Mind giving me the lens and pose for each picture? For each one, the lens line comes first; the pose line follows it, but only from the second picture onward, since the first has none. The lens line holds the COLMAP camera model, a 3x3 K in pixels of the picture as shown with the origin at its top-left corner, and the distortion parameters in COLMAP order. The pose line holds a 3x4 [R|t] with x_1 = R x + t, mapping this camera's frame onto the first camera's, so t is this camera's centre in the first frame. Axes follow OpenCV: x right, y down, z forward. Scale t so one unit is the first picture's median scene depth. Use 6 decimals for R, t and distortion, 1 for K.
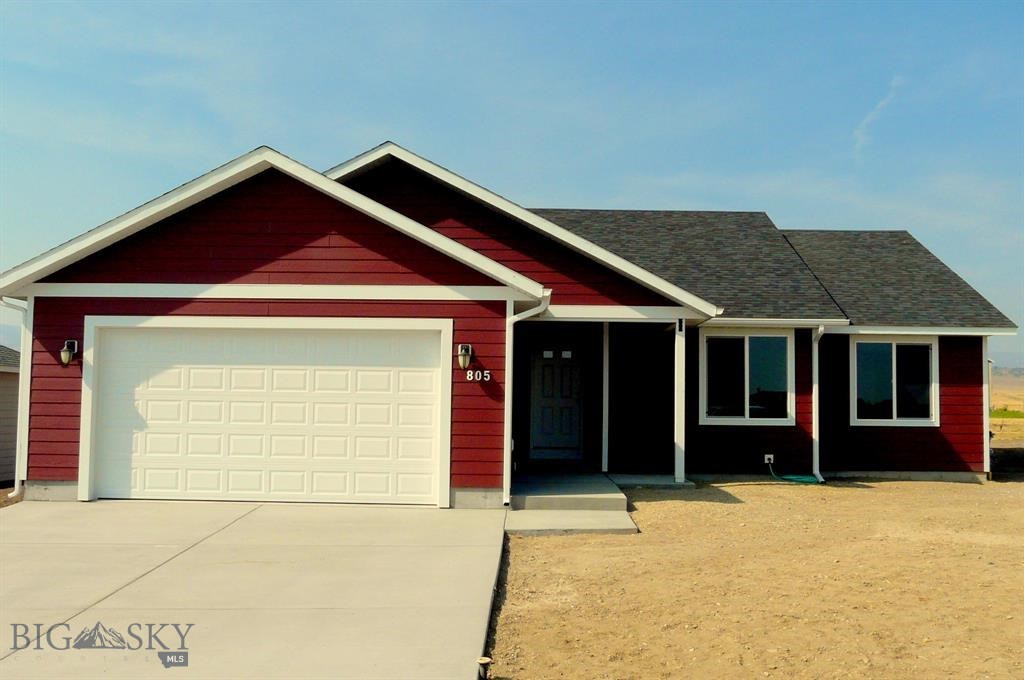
lens RADIAL K [[1022.6, 0, 512.0], [0, 1022.6, 340.0], [0, 0, 1]] dist [-0.036636, 0.004343]
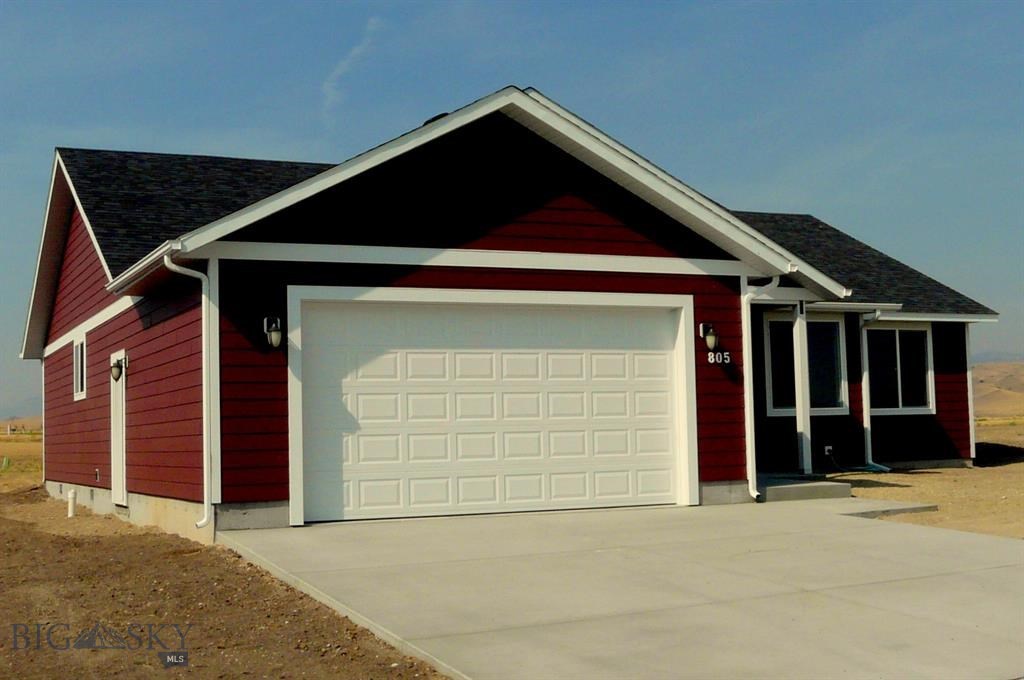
lens RADIAL K [[1367.4, 0, 512.0], [0, 1367.4, 340.0], [0, 0, 1]] dist [-0.023048, -0.010301]
pose [[0.891175, -0.003628, 0.453646, -0.734667], [0.007661, 0.999946, -0.007054, 0.025775], [-0.453596, 0.009762, 0.891154, 0.001644]]
